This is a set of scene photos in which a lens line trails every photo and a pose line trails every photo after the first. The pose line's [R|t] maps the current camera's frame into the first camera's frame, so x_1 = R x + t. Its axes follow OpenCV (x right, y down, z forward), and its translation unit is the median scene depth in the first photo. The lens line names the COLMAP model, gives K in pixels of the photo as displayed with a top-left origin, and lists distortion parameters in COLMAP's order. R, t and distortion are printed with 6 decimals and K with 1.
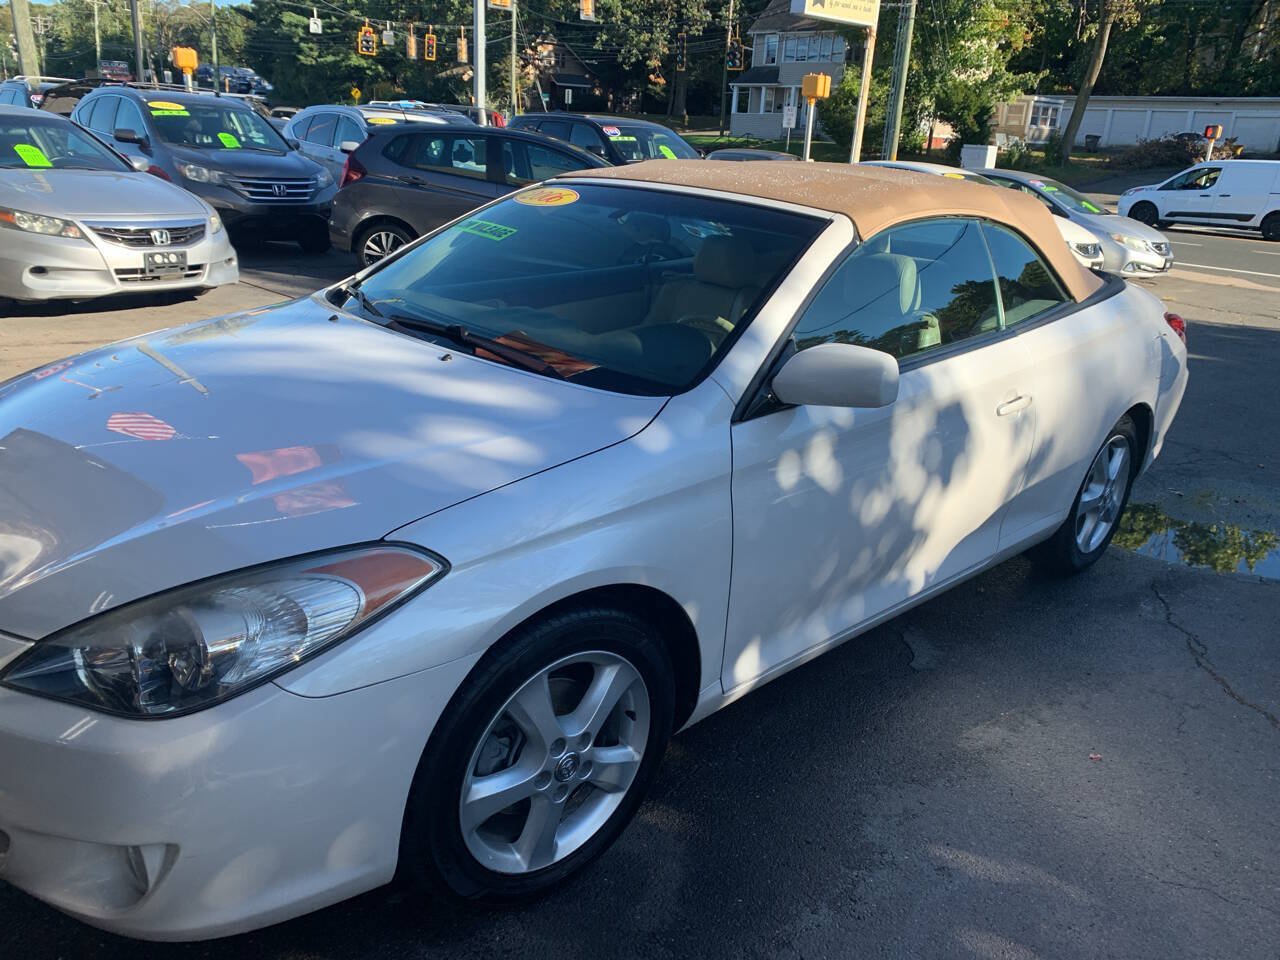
lens RADIAL K [[974.8, 0, 642.3], [0, 974.8, 475.1], [0, 0, 1]] dist [0.005364, 0.002709]
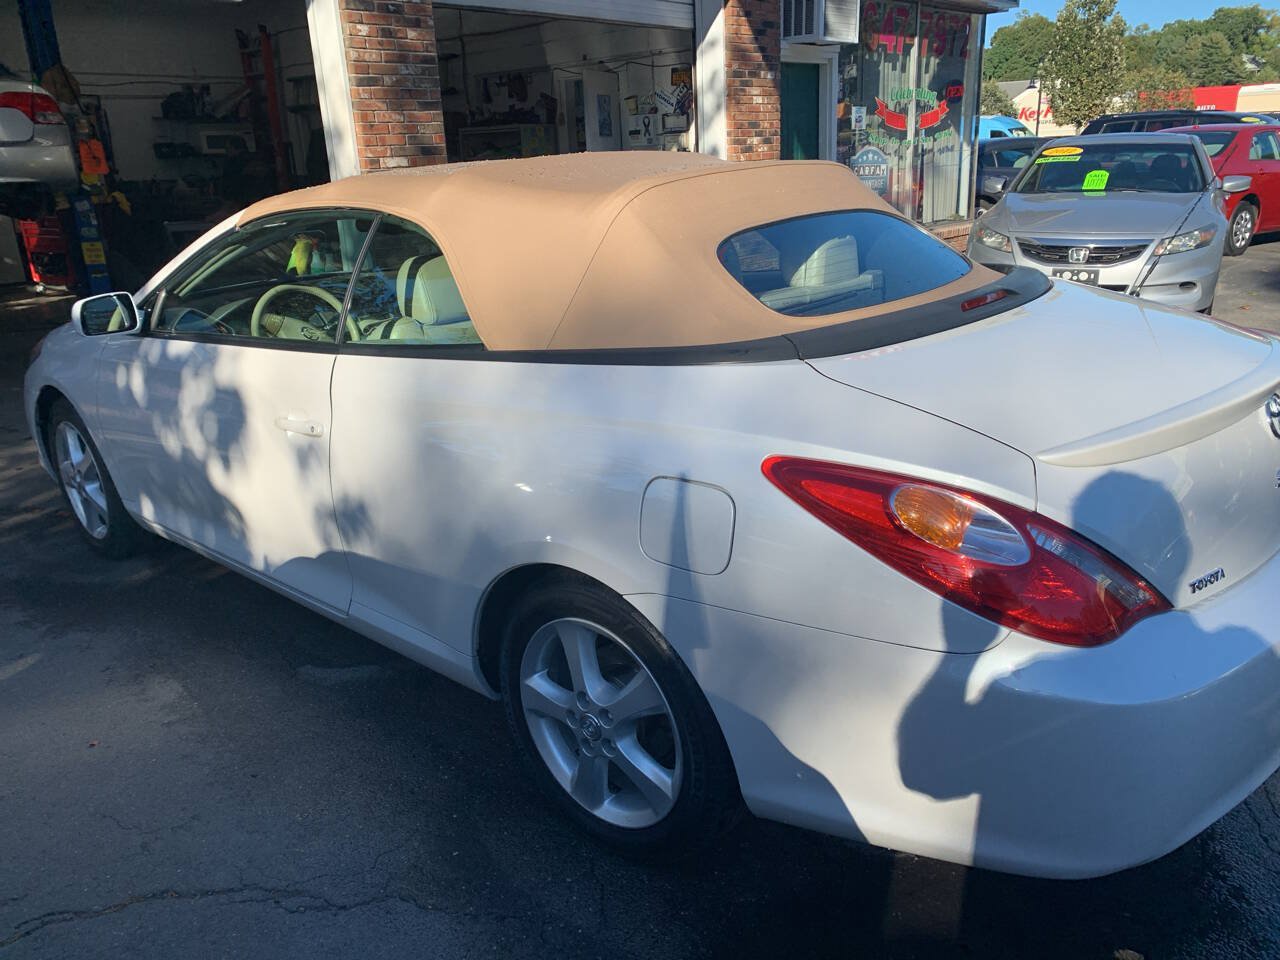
lens RADIAL K [[974.8, 0, 642.3], [0, 974.8, 475.1], [0, 0, 1]] dist [0.005364, 0.002709]
pose [[0.073980, 0.246665, -0.966273, 1.213255], [-0.277755, 0.935685, 0.217591, -0.295440], [0.957799, 0.252290, 0.137735, 1.148888]]
